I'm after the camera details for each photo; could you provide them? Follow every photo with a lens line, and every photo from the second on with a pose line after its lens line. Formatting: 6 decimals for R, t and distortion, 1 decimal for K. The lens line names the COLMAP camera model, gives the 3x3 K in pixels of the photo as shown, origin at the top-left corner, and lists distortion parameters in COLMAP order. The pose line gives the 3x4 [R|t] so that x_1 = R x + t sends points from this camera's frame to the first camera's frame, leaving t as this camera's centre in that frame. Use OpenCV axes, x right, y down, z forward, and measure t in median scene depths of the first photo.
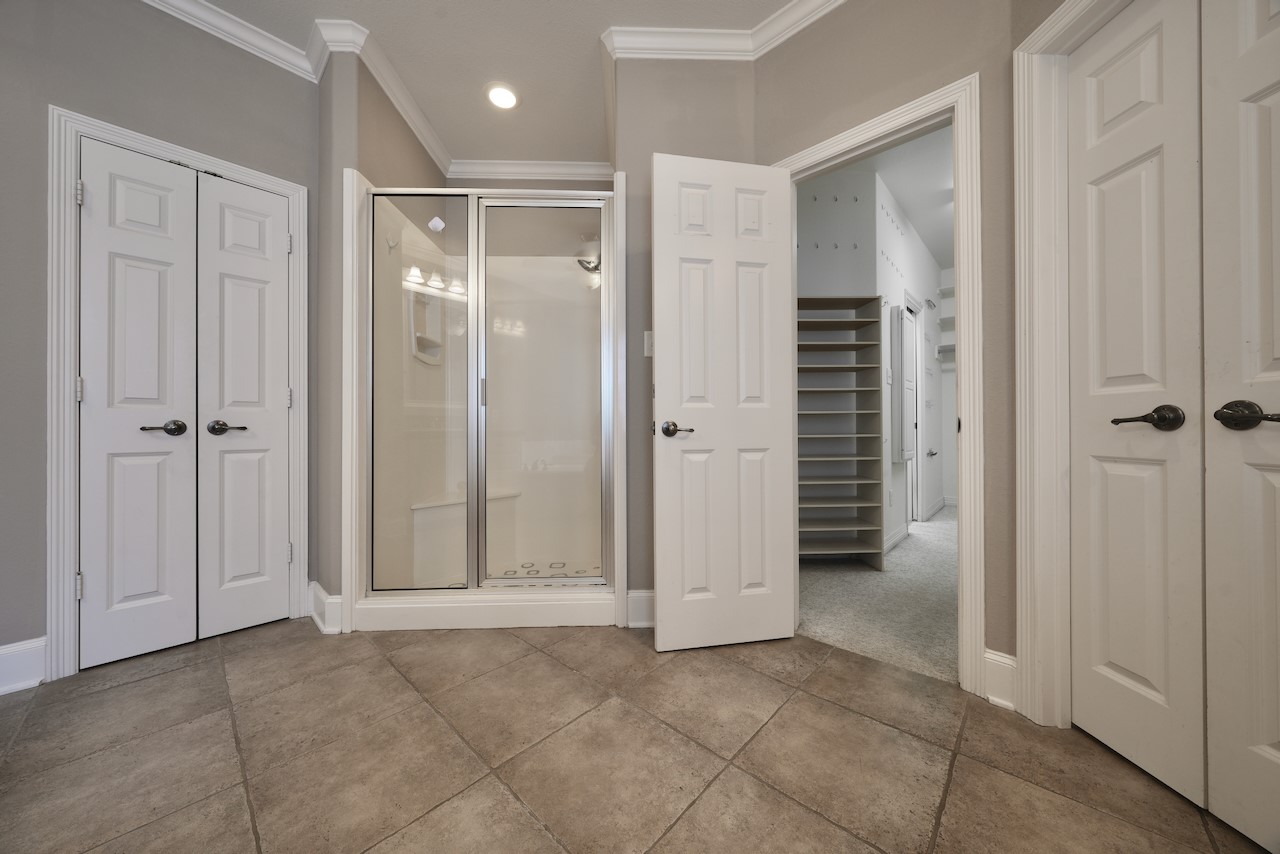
lens RADIAL K [[432.3, 0, 642.9], [0, 432.3, 425.9], [0, 0, 1]] dist [-0.001063, -0.000015]
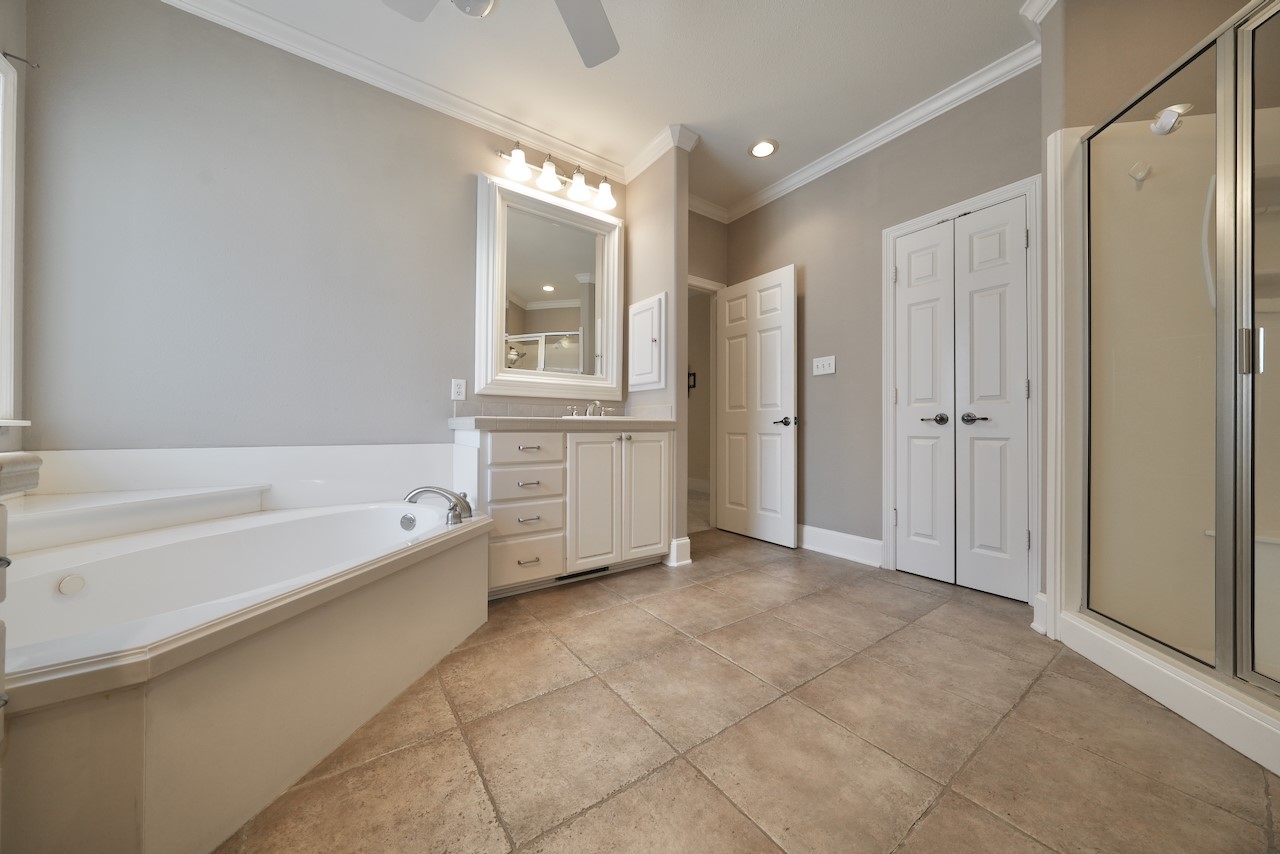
lens RADIAL K [[432.3, 0, 642.9], [0, 432.3, 425.9], [0, 0, 1]] dist [-0.001063, -0.000015]
pose [[-0.197084, 0.000292, -0.980387, 0.433339], [0.002081, 0.999998, -0.000120, 0.025035], [0.980384, -0.002064, -0.197084, 0.361035]]
